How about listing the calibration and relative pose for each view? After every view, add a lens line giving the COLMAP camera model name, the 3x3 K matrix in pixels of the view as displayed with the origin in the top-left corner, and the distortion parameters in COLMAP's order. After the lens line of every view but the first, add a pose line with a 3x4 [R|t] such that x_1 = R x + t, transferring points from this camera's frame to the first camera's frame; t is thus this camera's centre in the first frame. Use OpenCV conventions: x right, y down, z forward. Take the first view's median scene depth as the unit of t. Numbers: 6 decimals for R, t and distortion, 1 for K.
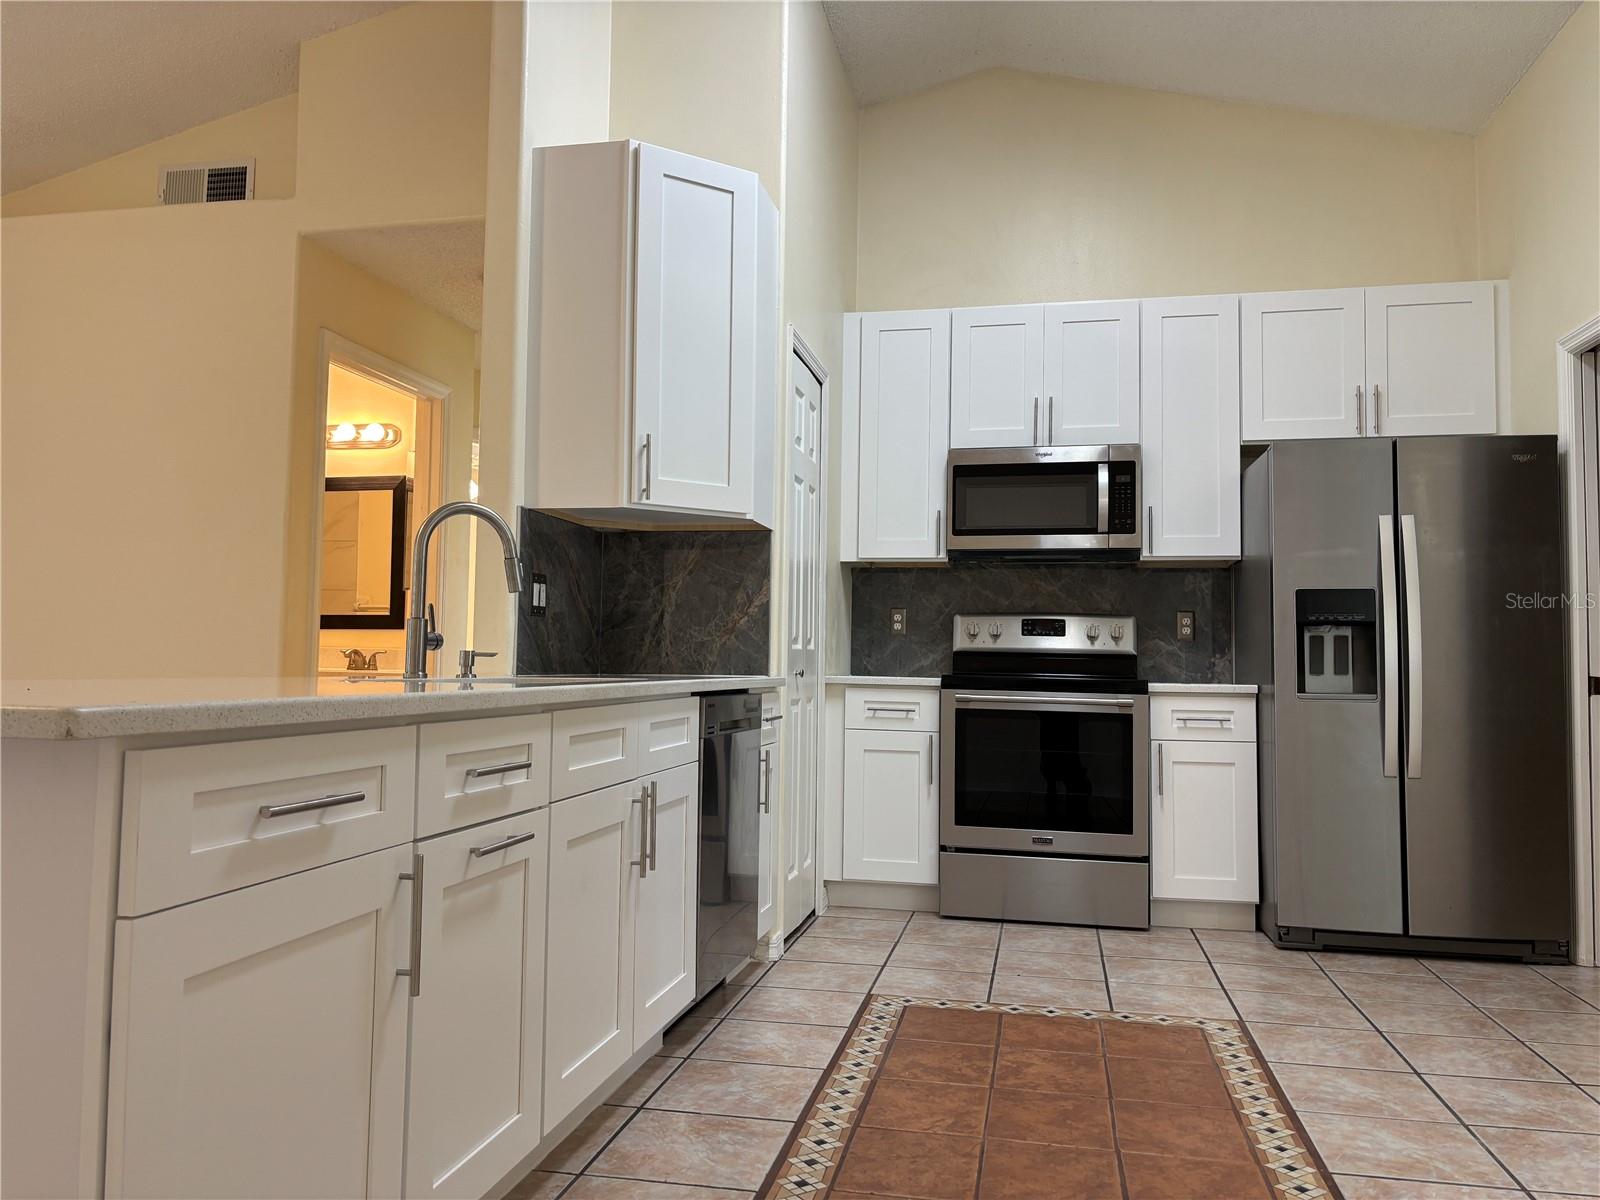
lens RADIAL K [[1206.6, 0, 805.7], [0, 1206.6, 600.5], [0, 0, 1]] dist [0.030976, -0.015992]
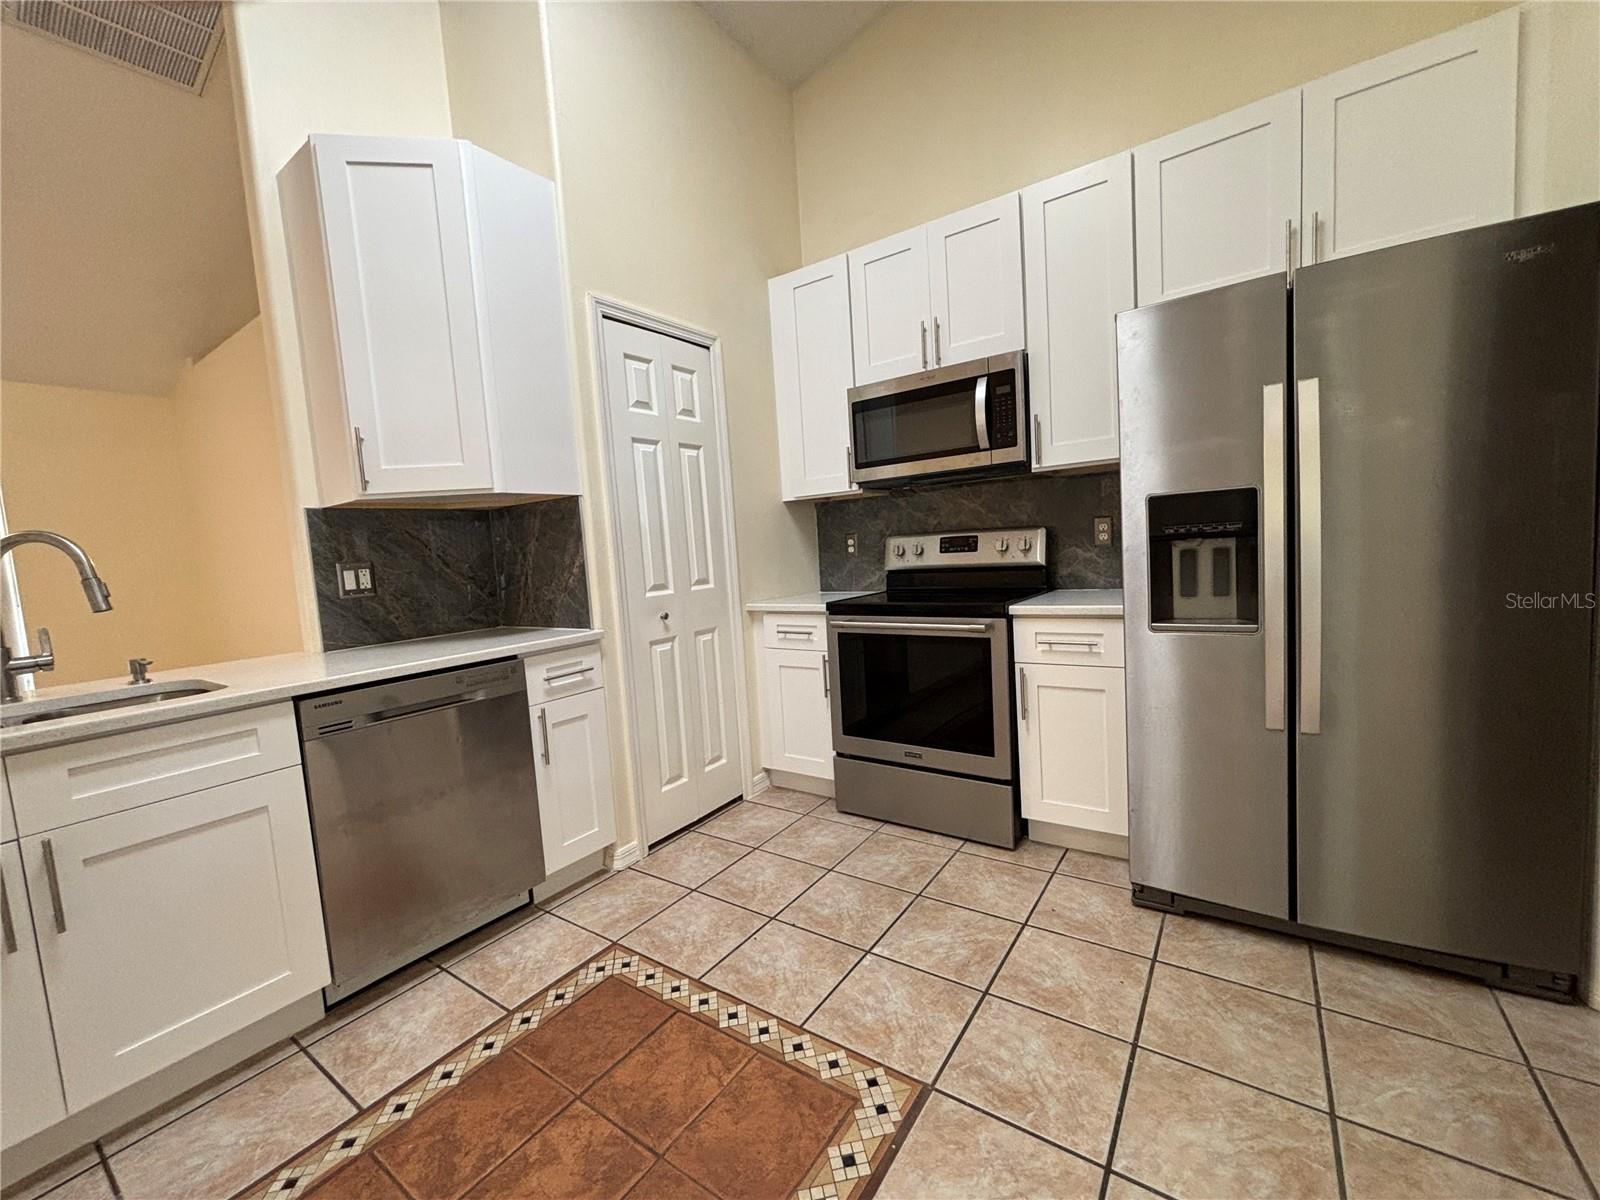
lens RADIAL K [[652.2, 0, 802.6], [0, 652.2, 599.9], [0, 0, 1]] dist [-0.000562, 0.001749]
pose [[0.914439, -0.039287, -0.402813, 0.375054], [0.098668, 0.986888, 0.127738, -0.020308], [0.392513, -0.156553, 0.906325, 0.513575]]
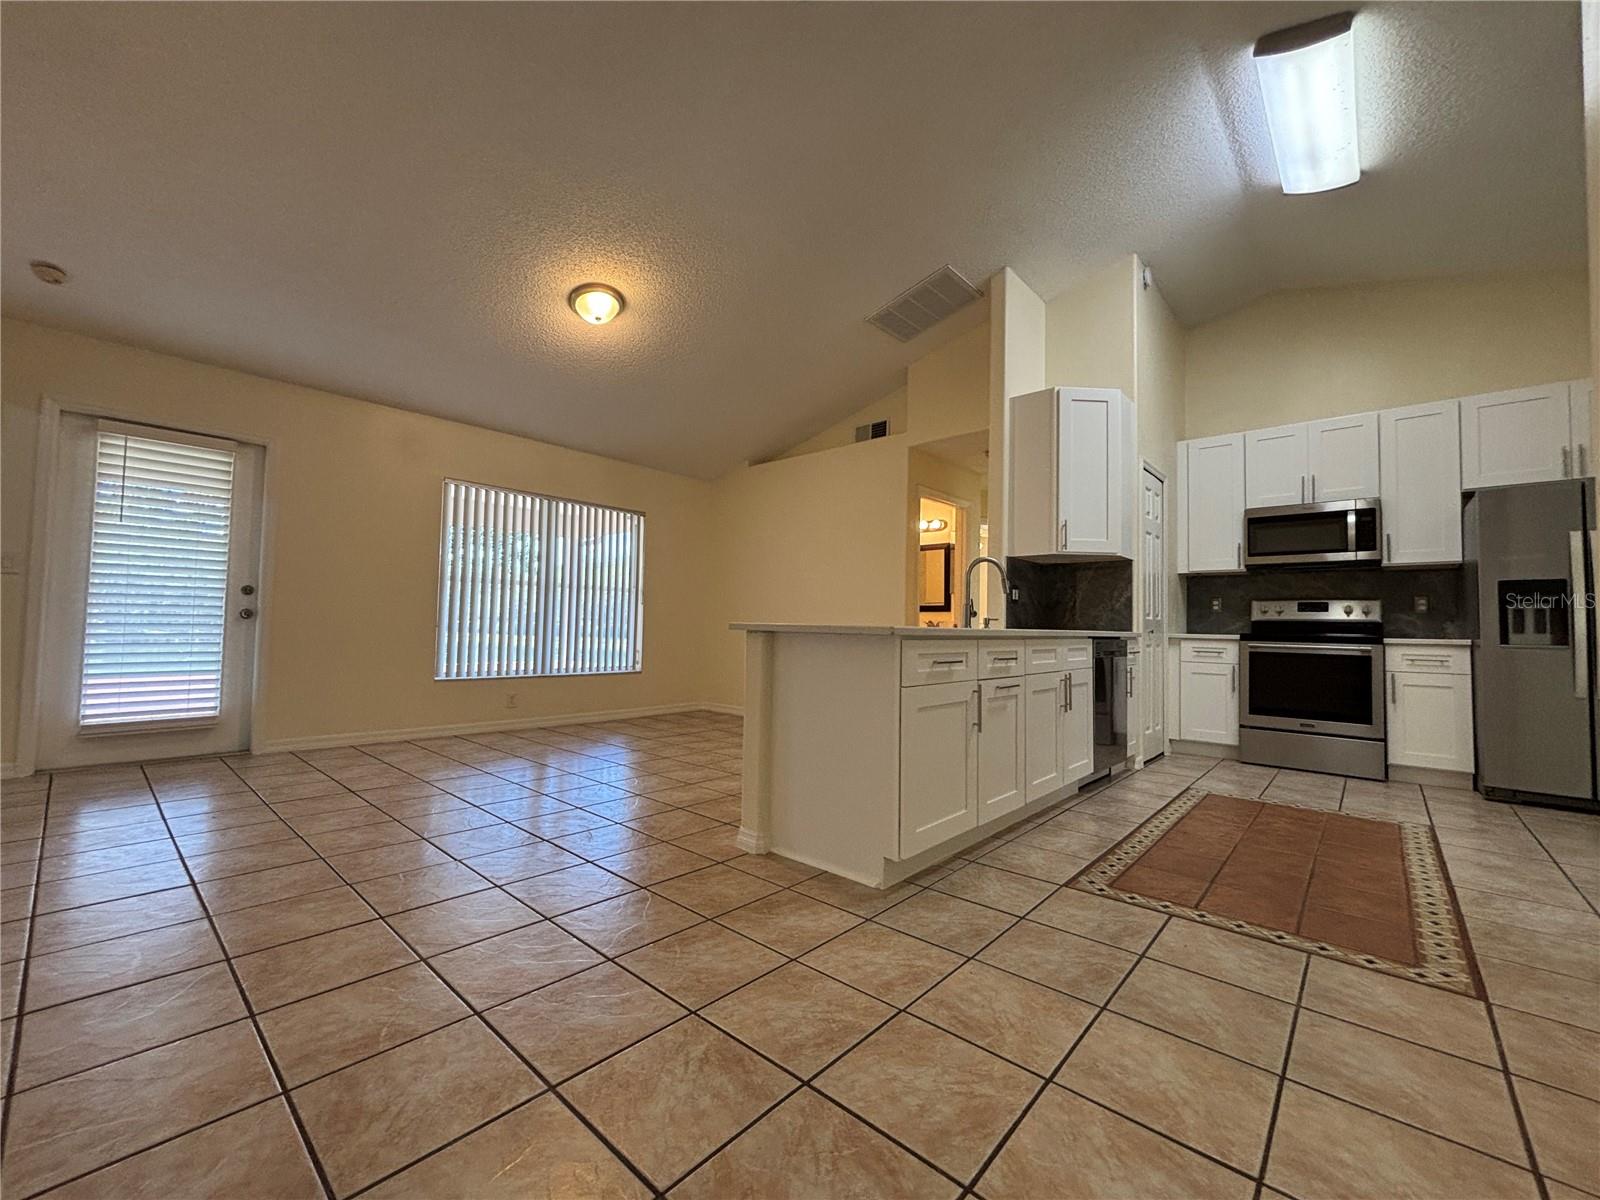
lens RADIAL K [[652.2, 0, 804.5], [0, 652.2, 601.2], [0, 0, 1]] dist [-0.000562, 0.001749]
pose [[0.866901, -0.019393, -0.498103, 0.037888], [0.019420, 0.999798, -0.005126, 0.005535], [0.498102, -0.005230, 0.867103, -0.220209]]
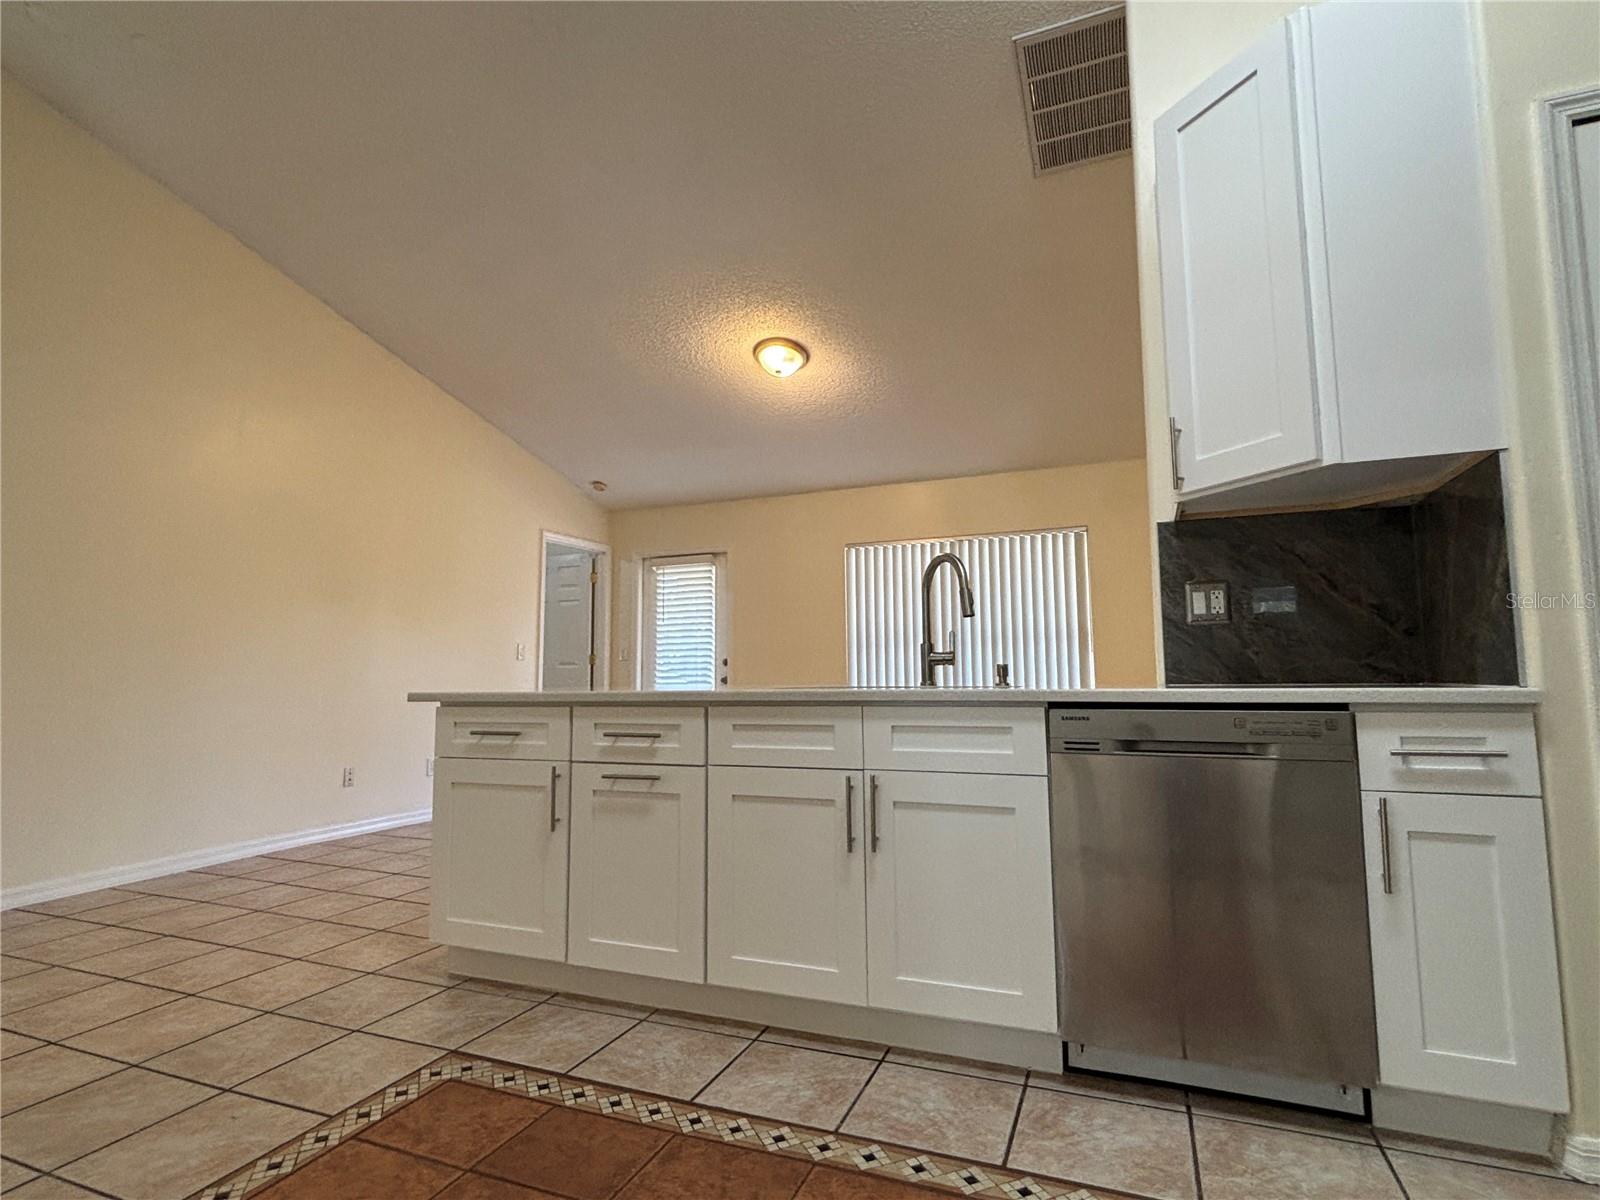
lens RADIAL K [[832.4, 0, 793.5], [0, 832.4, 600.4], [0, 0, 1]] dist [-0.015827, 0.008834]
pose [[-0.187103, -0.104079, -0.976811, 0.433674], [0.057135, 0.991535, -0.116591, 0.045836], [0.980677, -0.077625, -0.179572, 0.687354]]
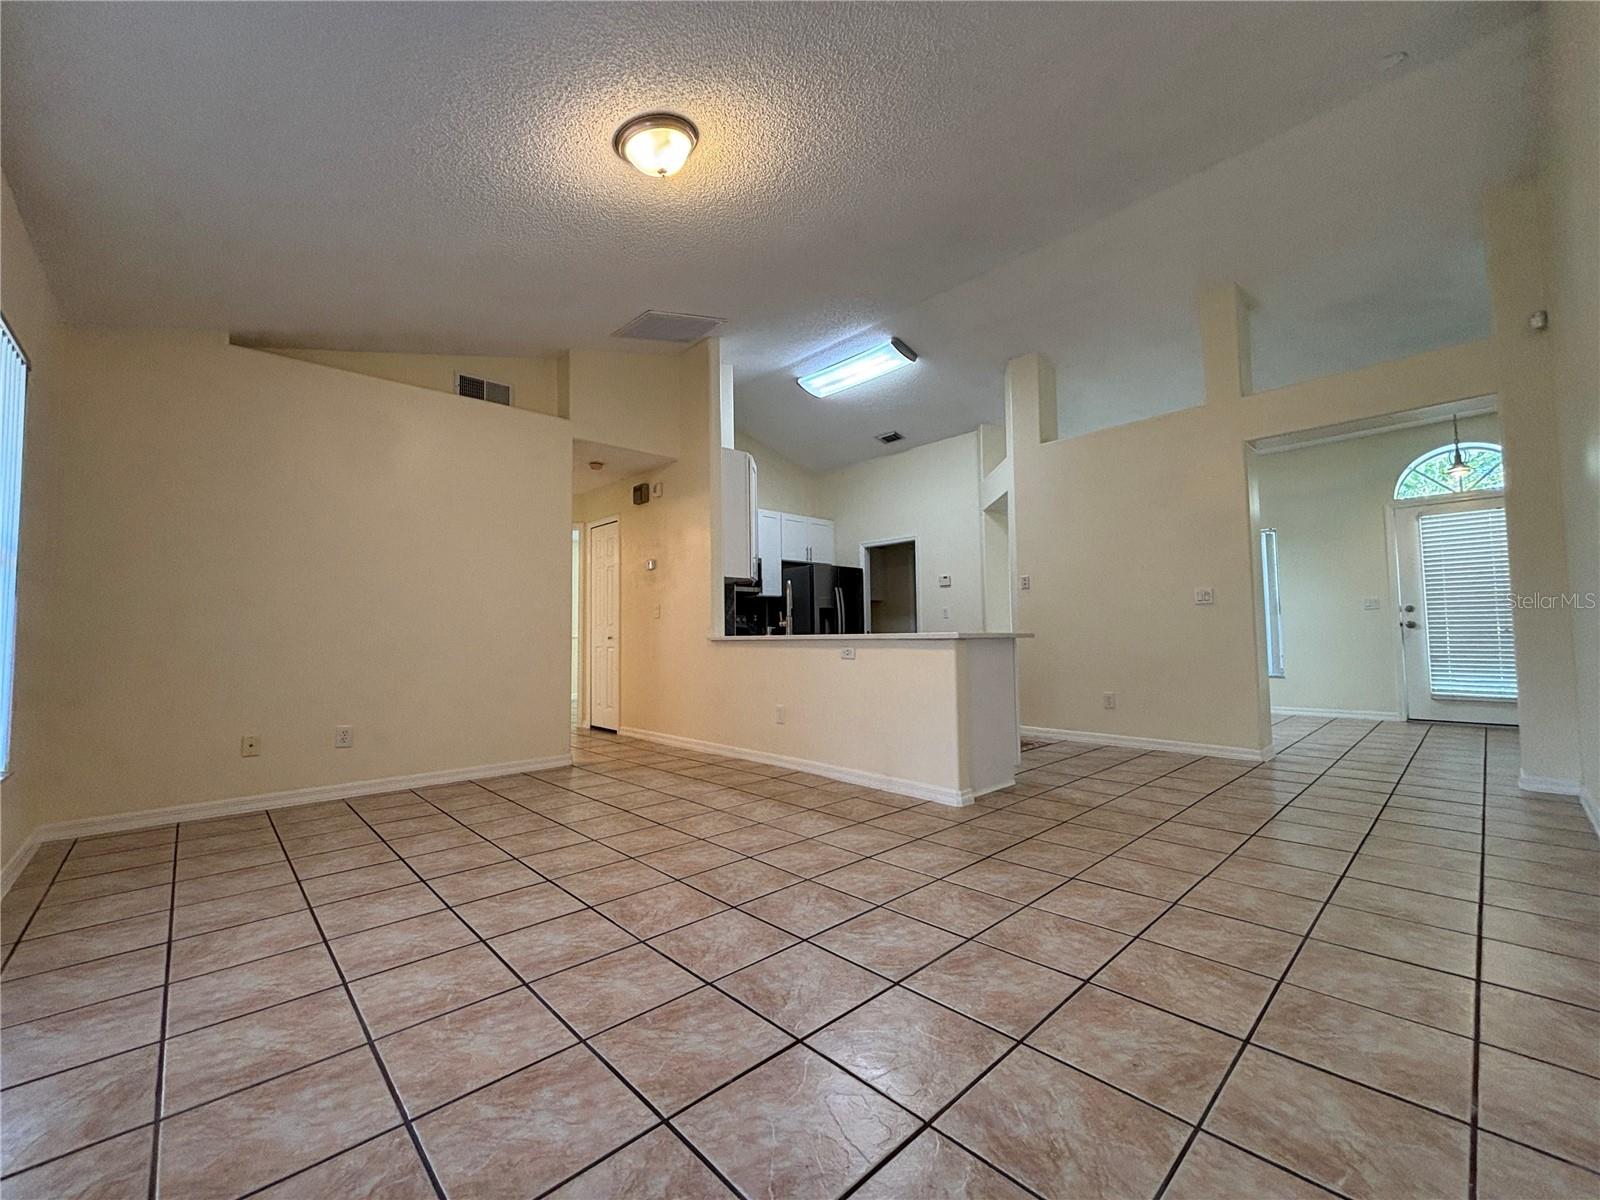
lens RADIAL K [[652.2, 0, 794.0], [0, 652.2, 608.6], [0, 0, 1]] dist [-0.000562, 0.001749]
pose [[0.578757, 0.013646, 0.815386, -1.169810], [-0.025351, 0.999678, 0.001264, -0.008983], [-0.815106, -0.021403, 0.578916, -0.001837]]
